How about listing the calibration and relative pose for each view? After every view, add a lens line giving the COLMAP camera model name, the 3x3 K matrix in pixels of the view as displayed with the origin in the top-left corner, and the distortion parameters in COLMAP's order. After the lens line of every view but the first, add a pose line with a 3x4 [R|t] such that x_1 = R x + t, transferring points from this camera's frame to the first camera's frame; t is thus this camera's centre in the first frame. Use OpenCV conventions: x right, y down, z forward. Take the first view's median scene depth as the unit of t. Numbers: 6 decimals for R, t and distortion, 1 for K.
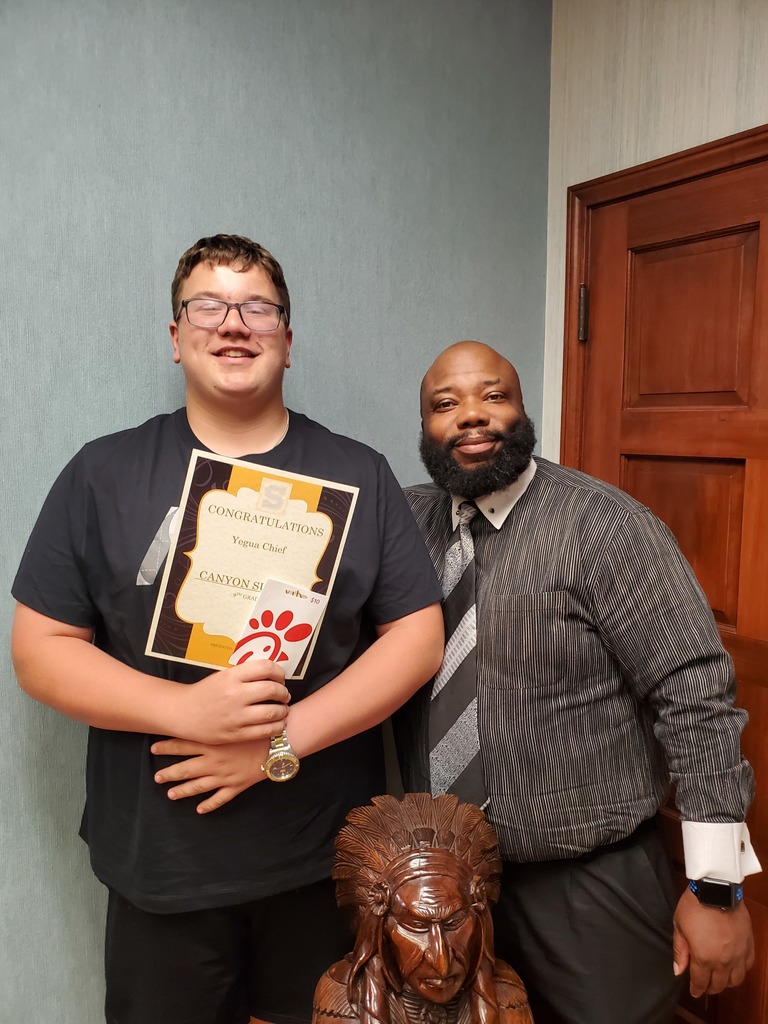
lens RADIAL K [[801.0, 0, 369.7], [0, 801.0, 513.0], [0, 0, 1]] dist [-0.016755, 0.033369]
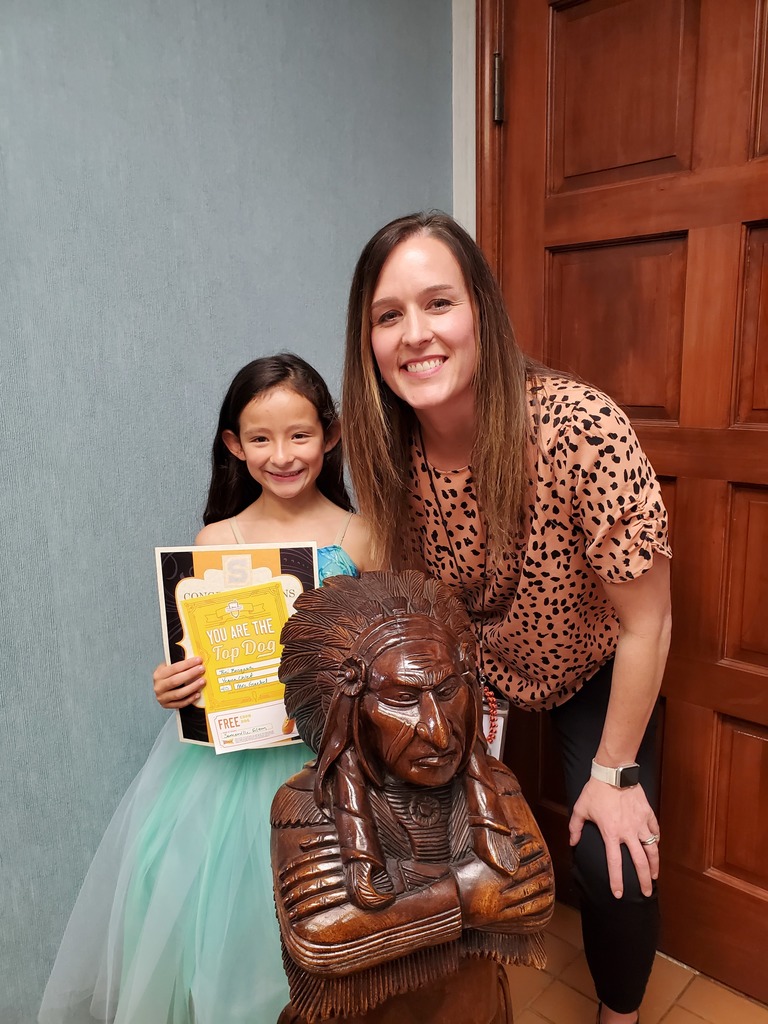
lens RADIAL K [[818.5, 0, 370.8], [0, 818.5, 517.5], [0, 0, 1]] dist [-0.013395, 0.005862]
pose [[0.981630, -0.055443, 0.182559, -0.071024], [0.042162, 0.996228, 0.075844, 0.171316], [-0.186075, -0.066754, 0.980265, 0.134679]]
